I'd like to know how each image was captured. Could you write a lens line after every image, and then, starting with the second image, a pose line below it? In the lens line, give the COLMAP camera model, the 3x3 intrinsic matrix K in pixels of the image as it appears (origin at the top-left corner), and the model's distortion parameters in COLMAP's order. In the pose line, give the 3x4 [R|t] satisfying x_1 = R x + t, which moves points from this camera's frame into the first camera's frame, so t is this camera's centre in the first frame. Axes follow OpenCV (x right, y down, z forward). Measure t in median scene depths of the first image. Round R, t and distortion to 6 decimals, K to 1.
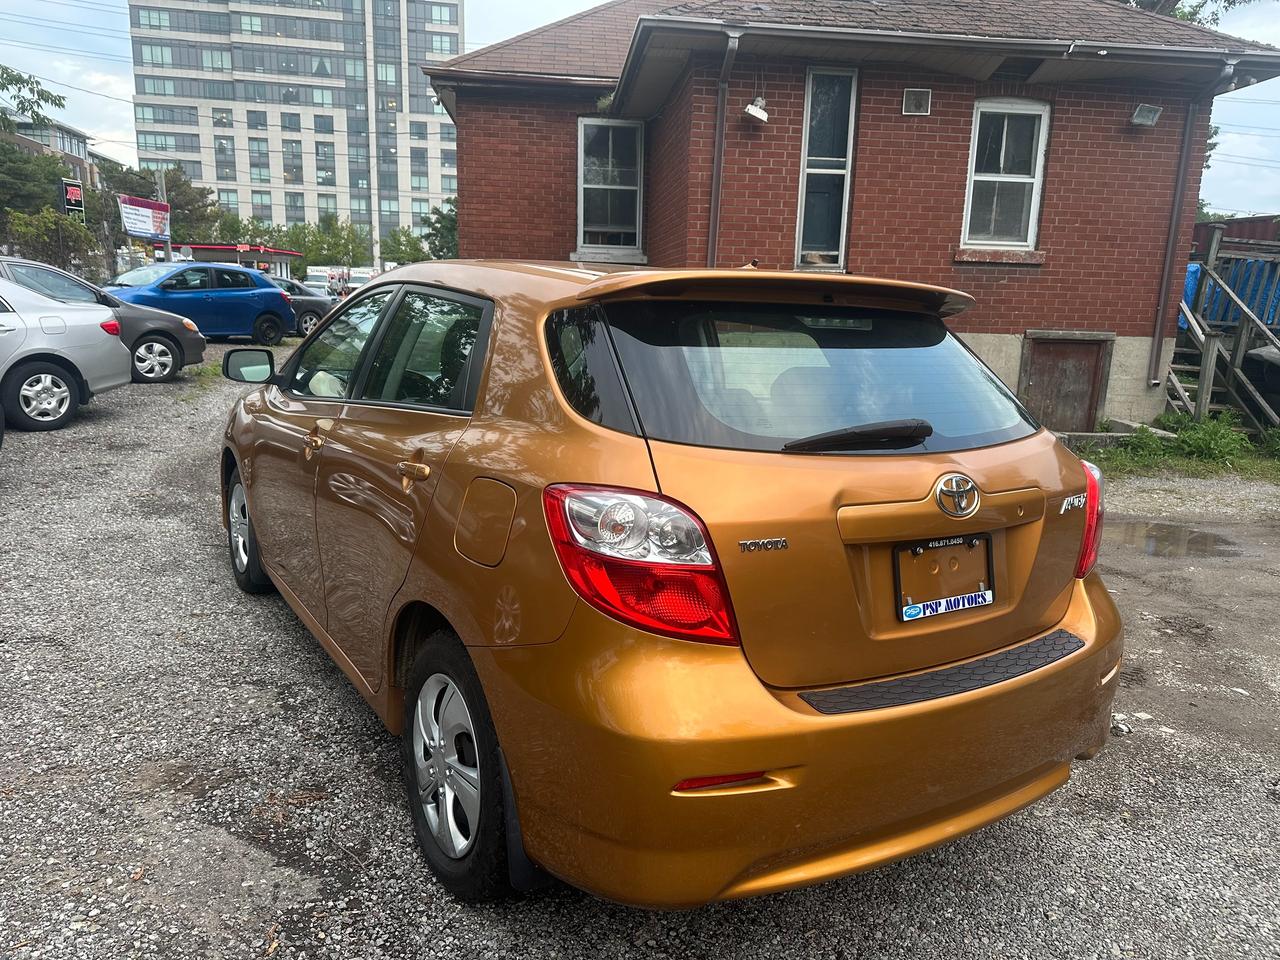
lens RADIAL K [[918.8, 0, 640.0], [0, 918.8, 480.0], [0, 0, 1]] dist [0.006571, -0.009444]
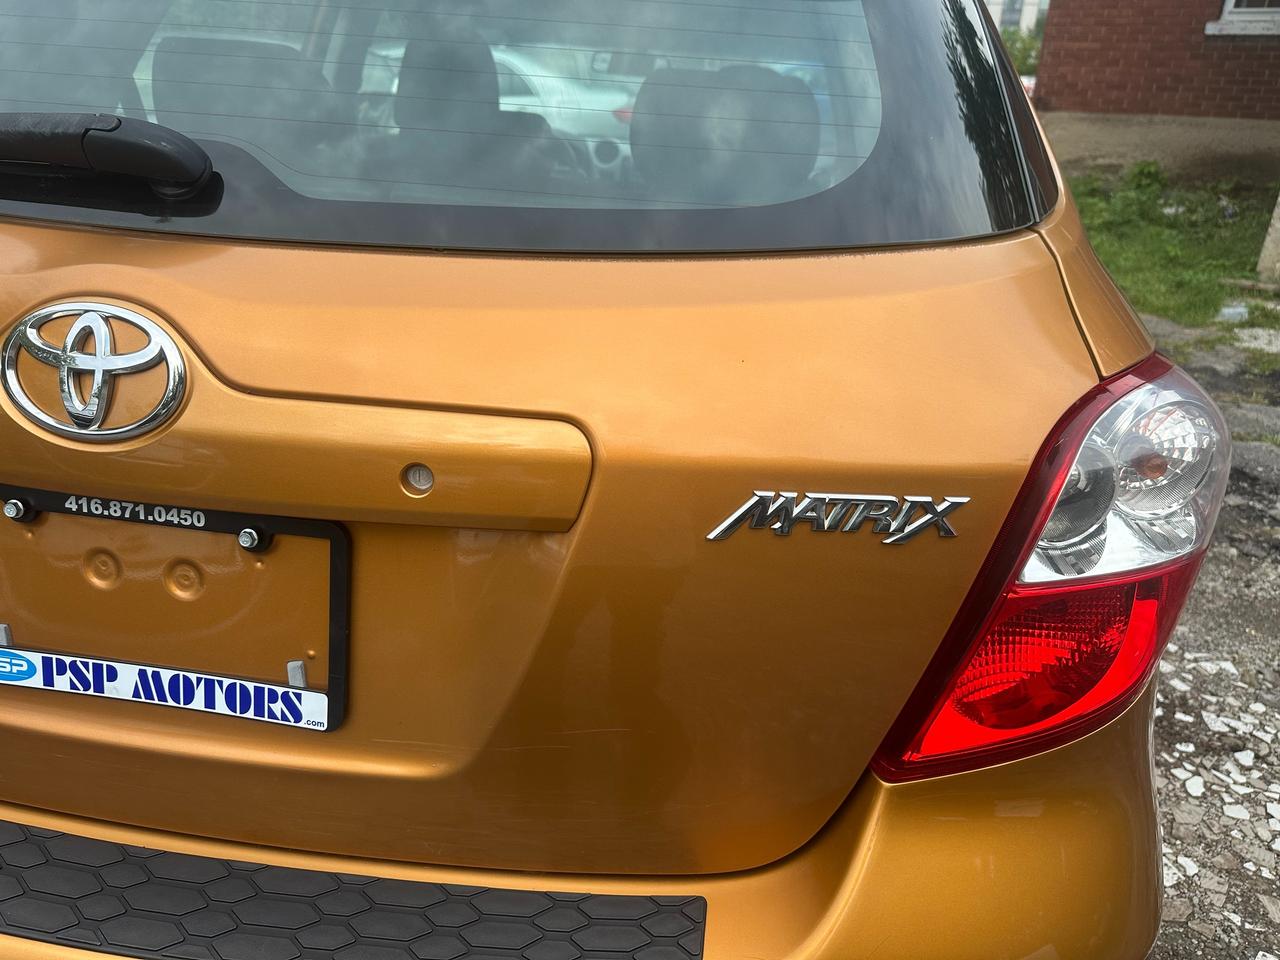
lens RADIAL K [[916.0, 0, 638.3], [0, 916.0, 492.0], [0, 0, 1]] dist [0.007260, -0.011488]
pose [[0.744960, 0.255456, -0.616261, 0.650118], [-0.135143, 0.962413, 0.235580, -0.042758], [0.653278, -0.092215, 0.751482, 0.833815]]
